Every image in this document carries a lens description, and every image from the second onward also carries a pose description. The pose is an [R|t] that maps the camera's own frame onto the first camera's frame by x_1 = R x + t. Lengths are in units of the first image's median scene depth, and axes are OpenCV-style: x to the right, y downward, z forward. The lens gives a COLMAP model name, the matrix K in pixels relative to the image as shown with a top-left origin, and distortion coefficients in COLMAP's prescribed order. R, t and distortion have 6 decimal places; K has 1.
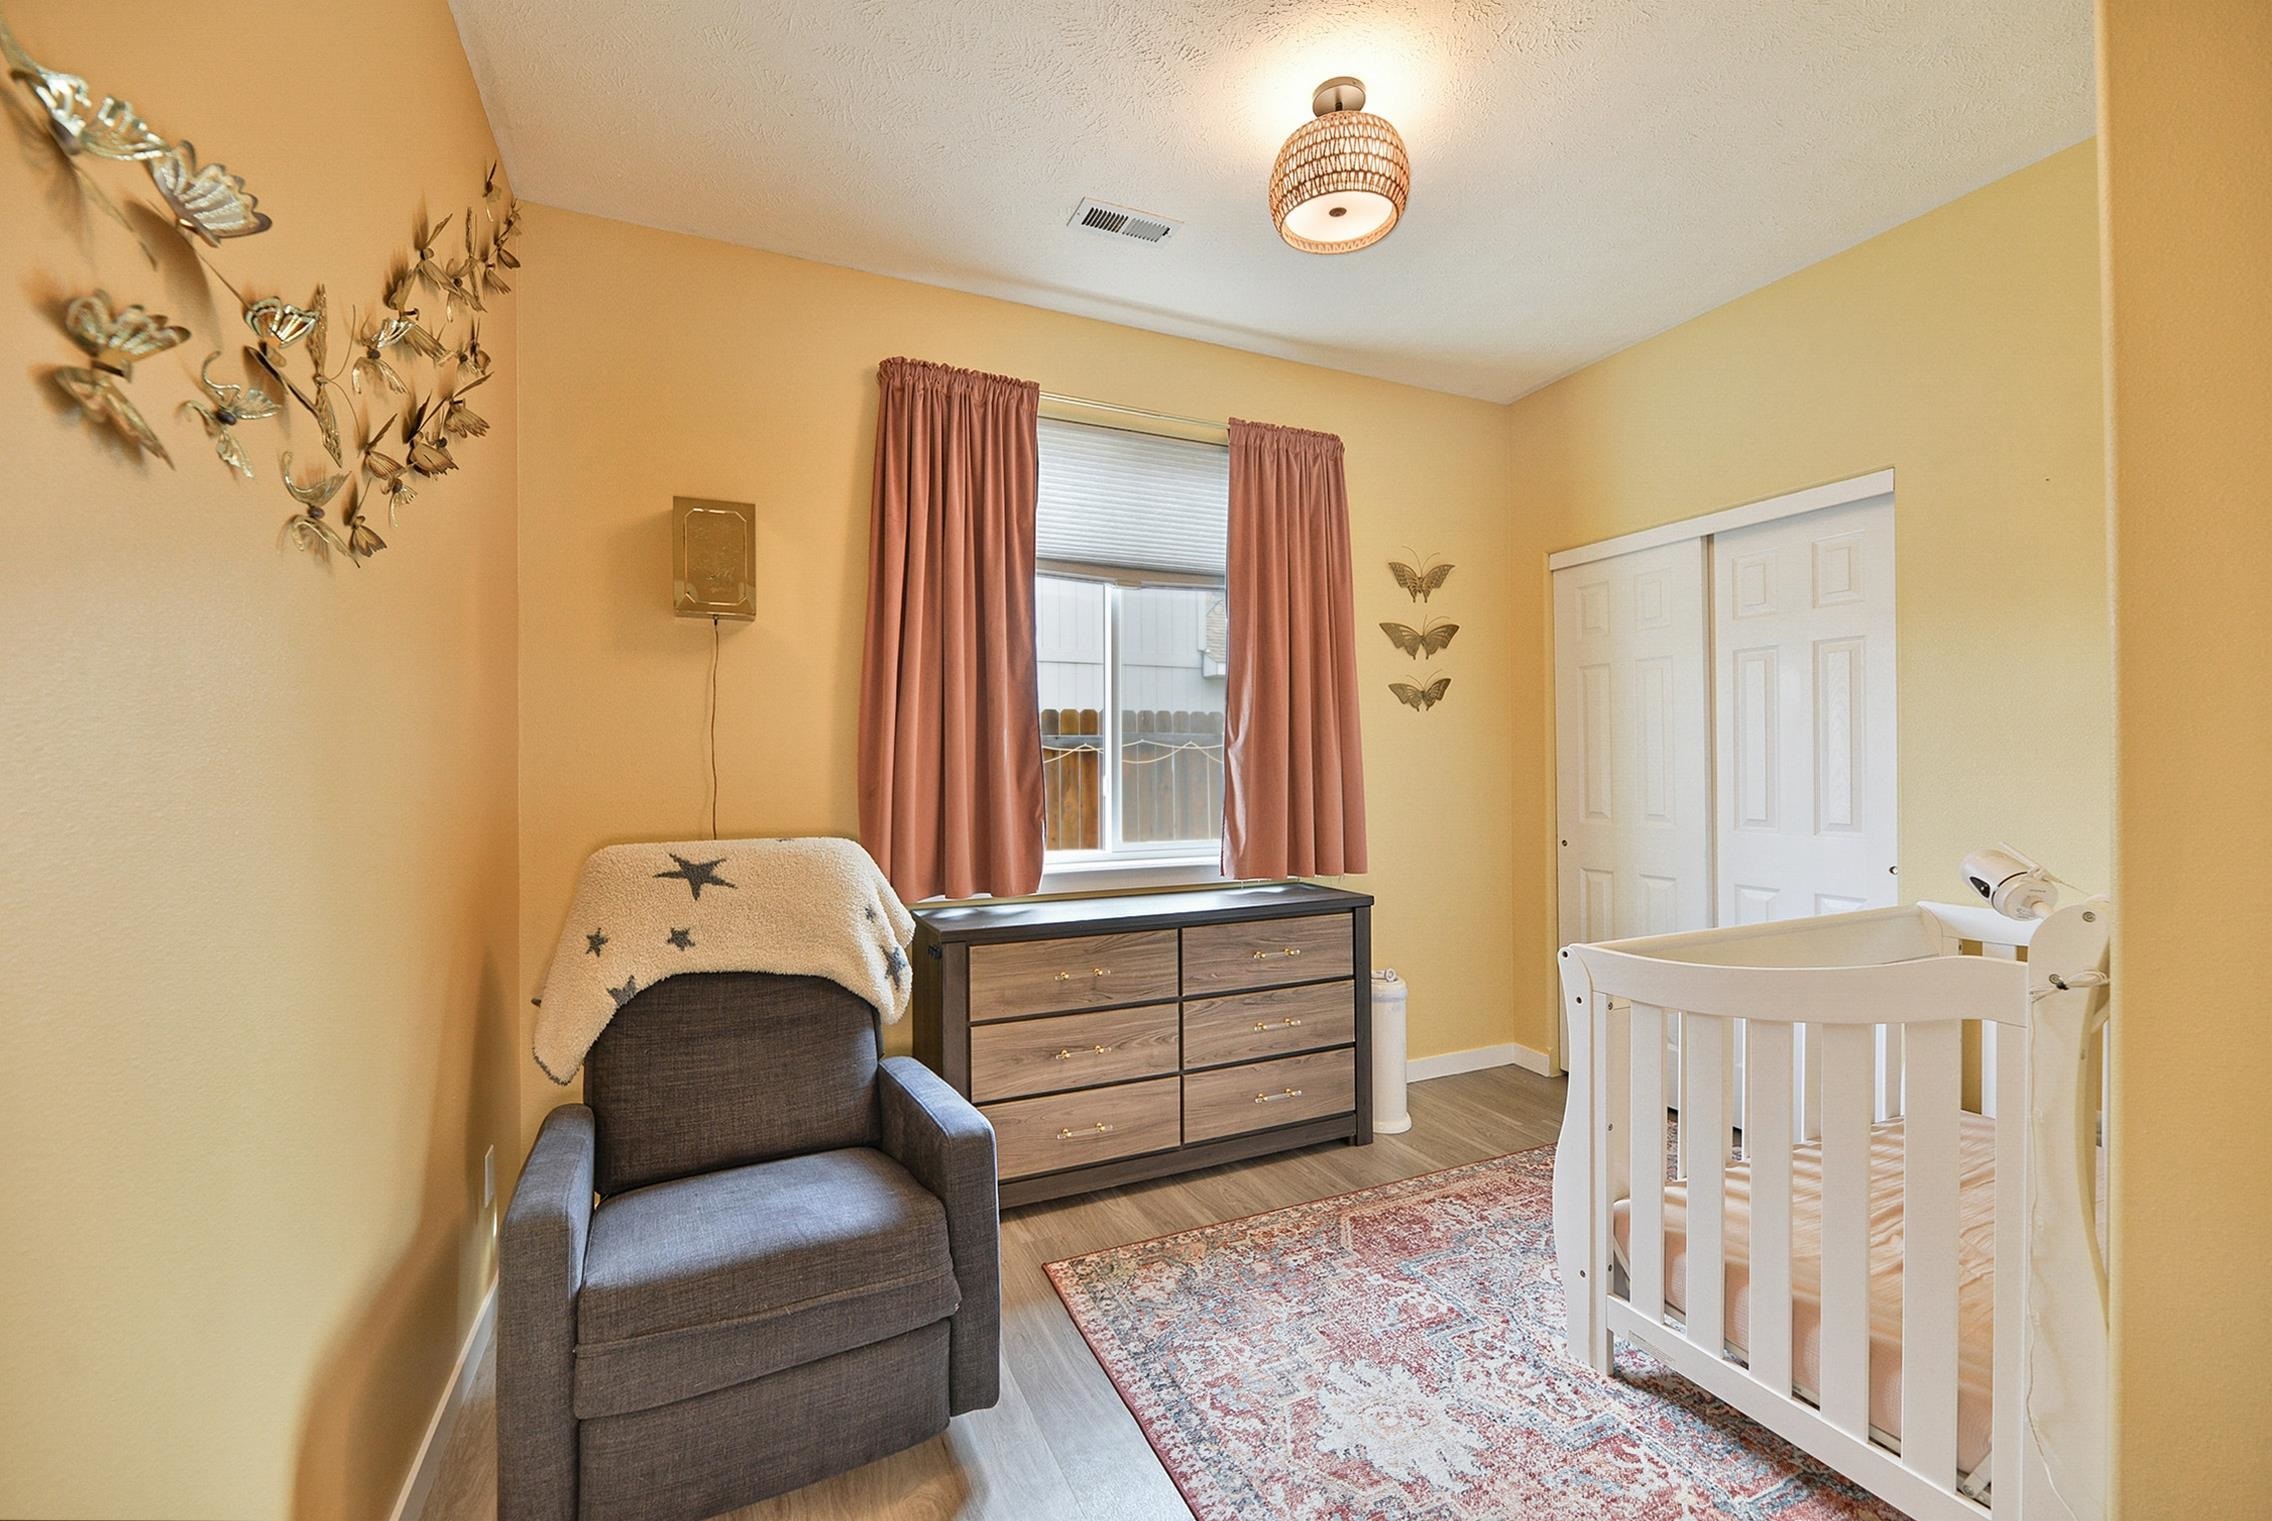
lens RADIAL K [[931.3, 0, 1131.1], [0, 931.3, 763.0], [0, 0, 1]] dist [-0.002058, -0.000382]
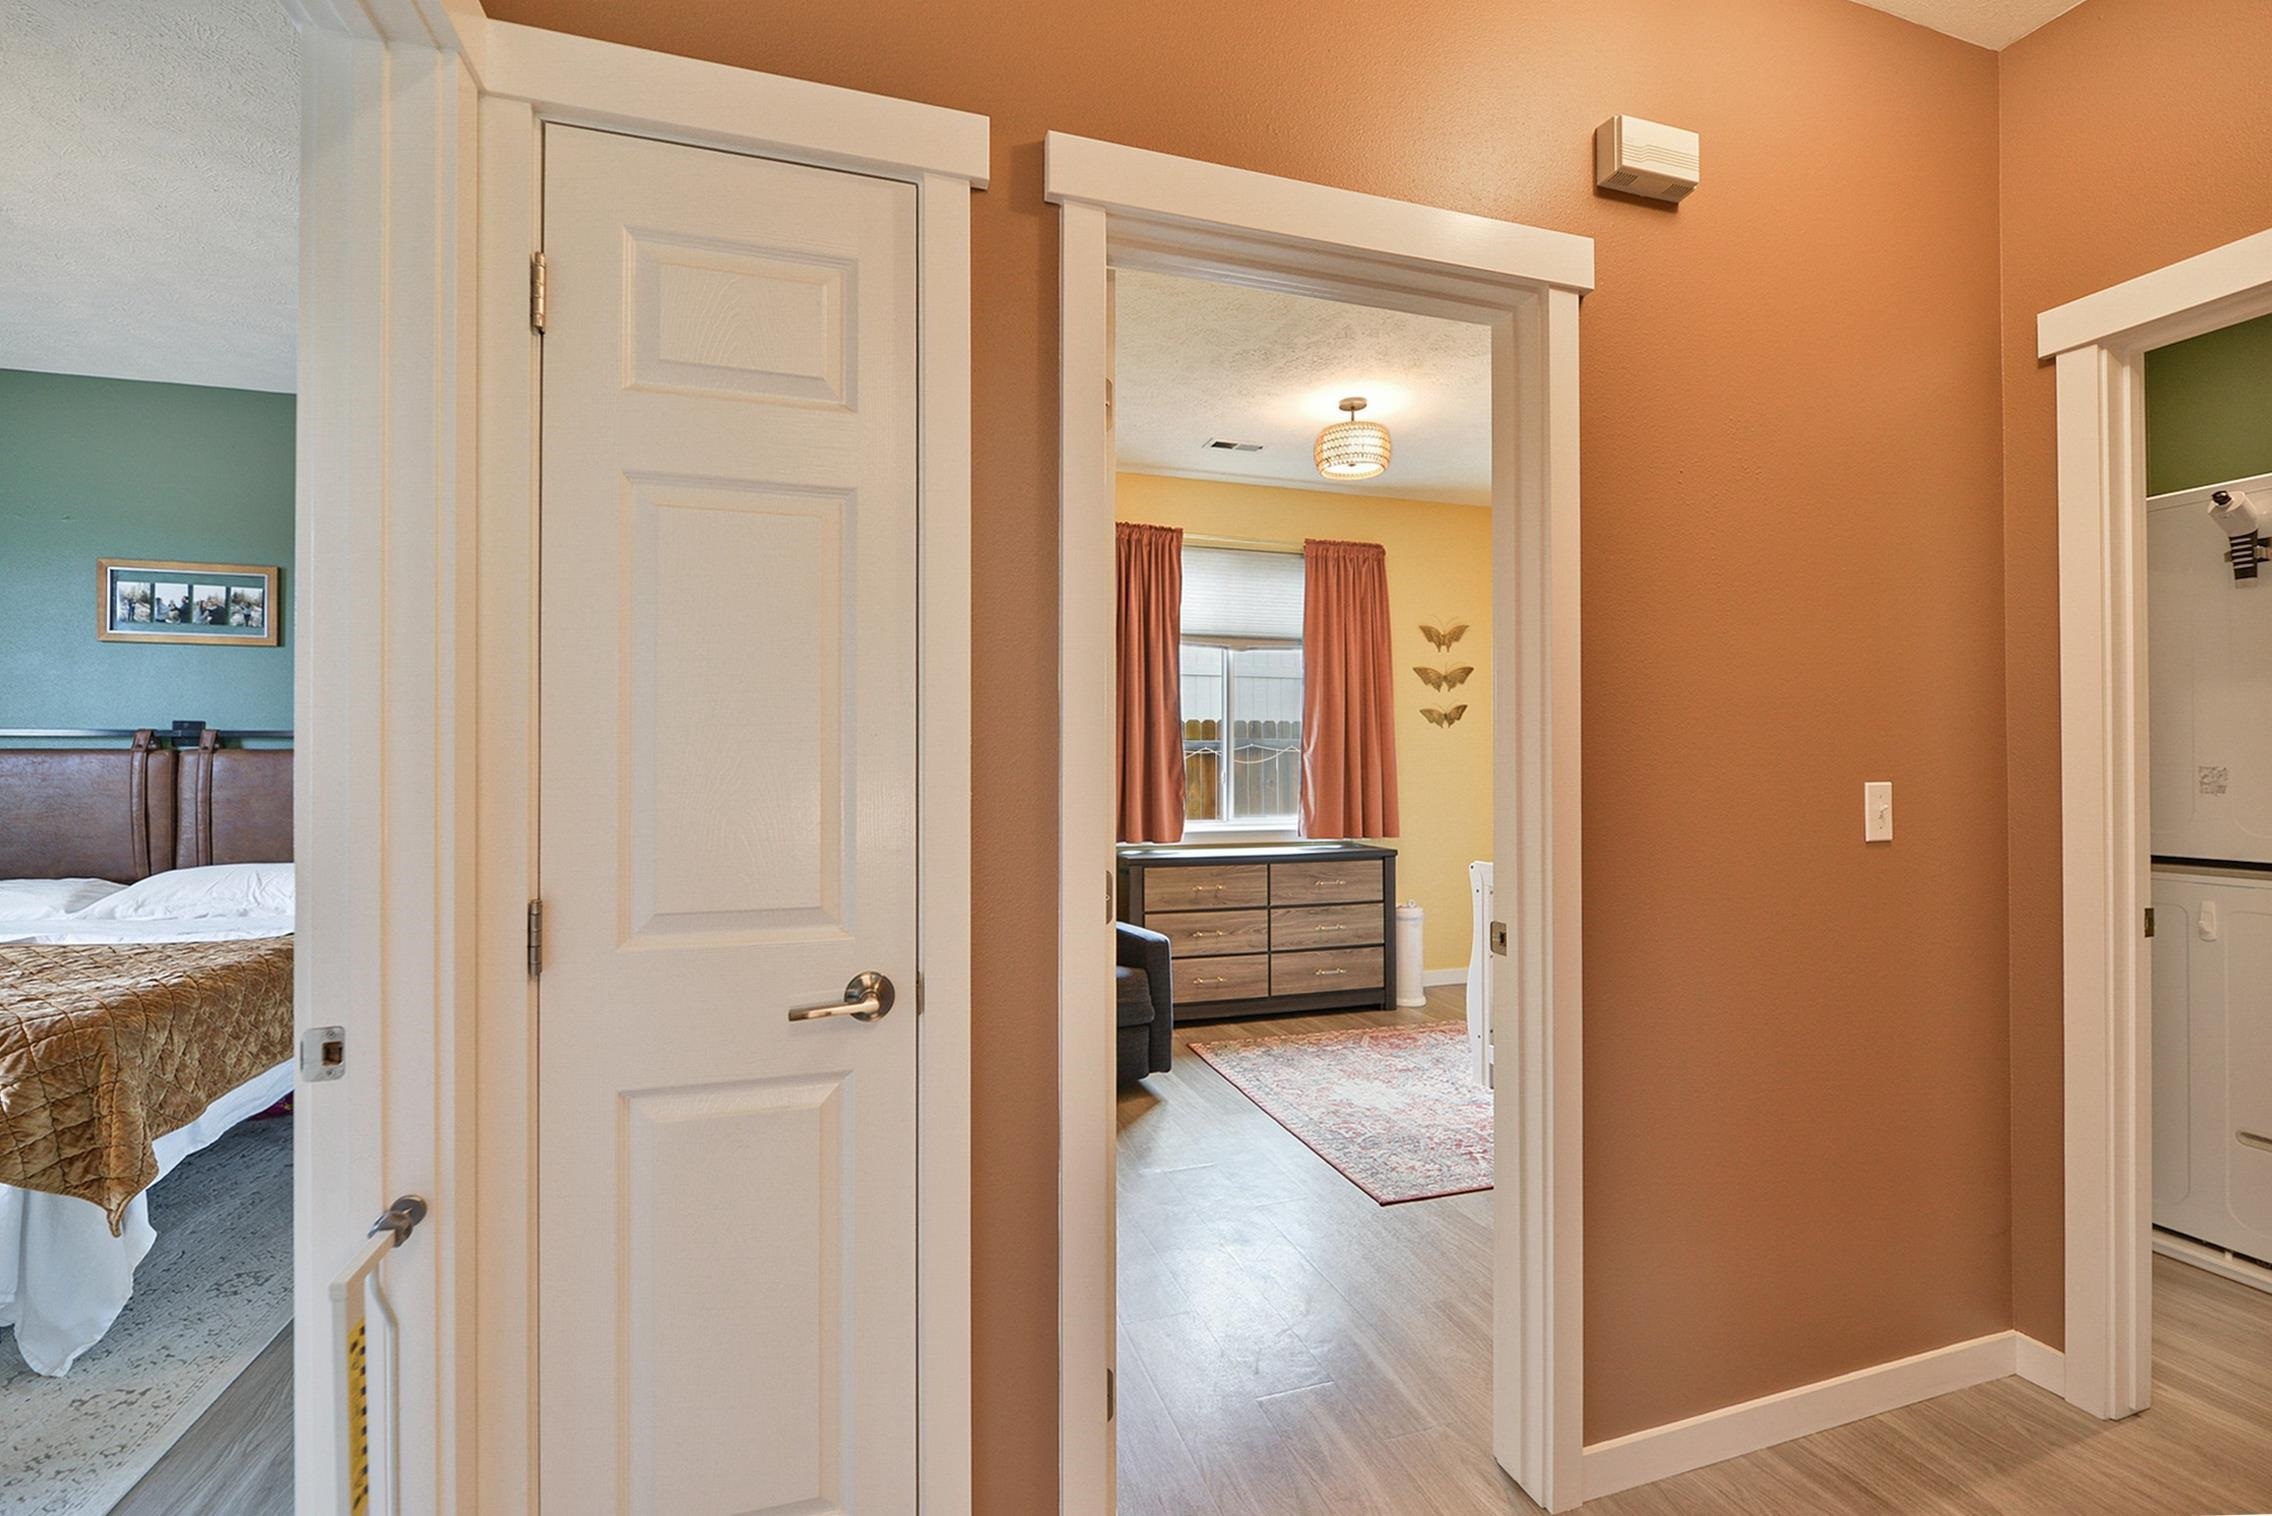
lens RADIAL K [[931.3, 0, 1117.9], [0, 931.3, 756.4], [0, 0, 1]] dist [-0.002058, -0.000382]
pose [[0.990641, 0.004343, -0.136424, 0.010812], [-0.005173, 0.999970, -0.005730, -0.000850], [0.136395, 0.006382, 0.990634, -0.591586]]
